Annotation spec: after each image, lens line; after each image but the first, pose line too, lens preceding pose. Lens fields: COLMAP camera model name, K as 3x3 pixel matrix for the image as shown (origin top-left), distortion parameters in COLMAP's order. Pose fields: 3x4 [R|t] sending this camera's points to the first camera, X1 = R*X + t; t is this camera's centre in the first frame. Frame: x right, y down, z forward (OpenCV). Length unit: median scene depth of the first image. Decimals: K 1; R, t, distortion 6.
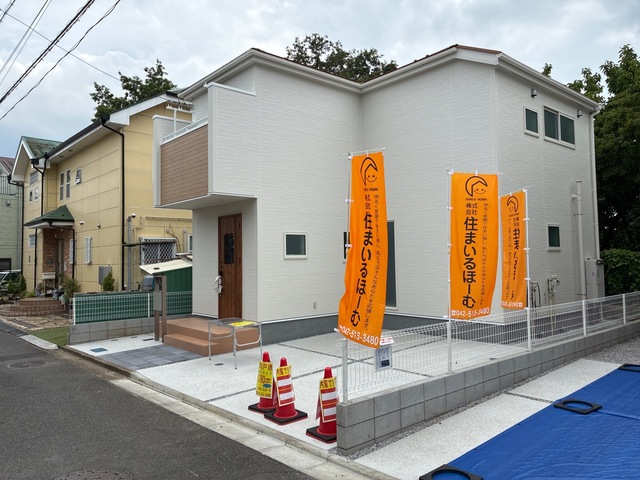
lens RADIAL K [[489.7, 0, 320.0], [0, 489.7, 240.0], [0, 0, 1]] dist [-0.009187, -0.003680]
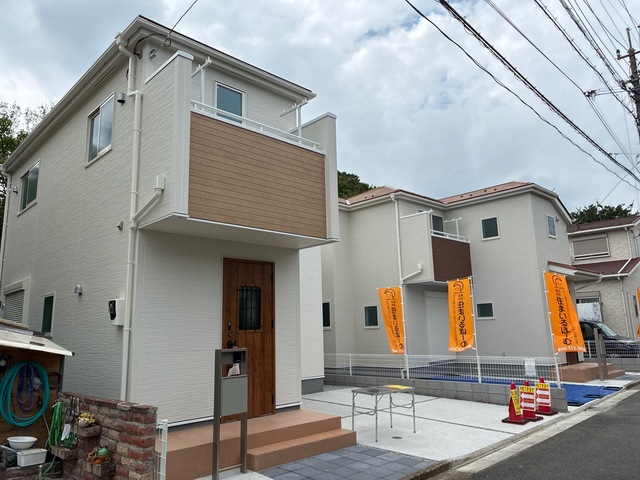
lens RADIAL K [[485.2, 0, 320.0], [0, 485.2, 240.0], [0, 0, 1]] dist [0.054618, -0.077158]
pose [[-0.052833, 0.196602, 0.979059, -1.734151], [-0.016924, 0.980111, -0.197727, 0.115147], [-0.998460, -0.027016, -0.048454, 1.787045]]
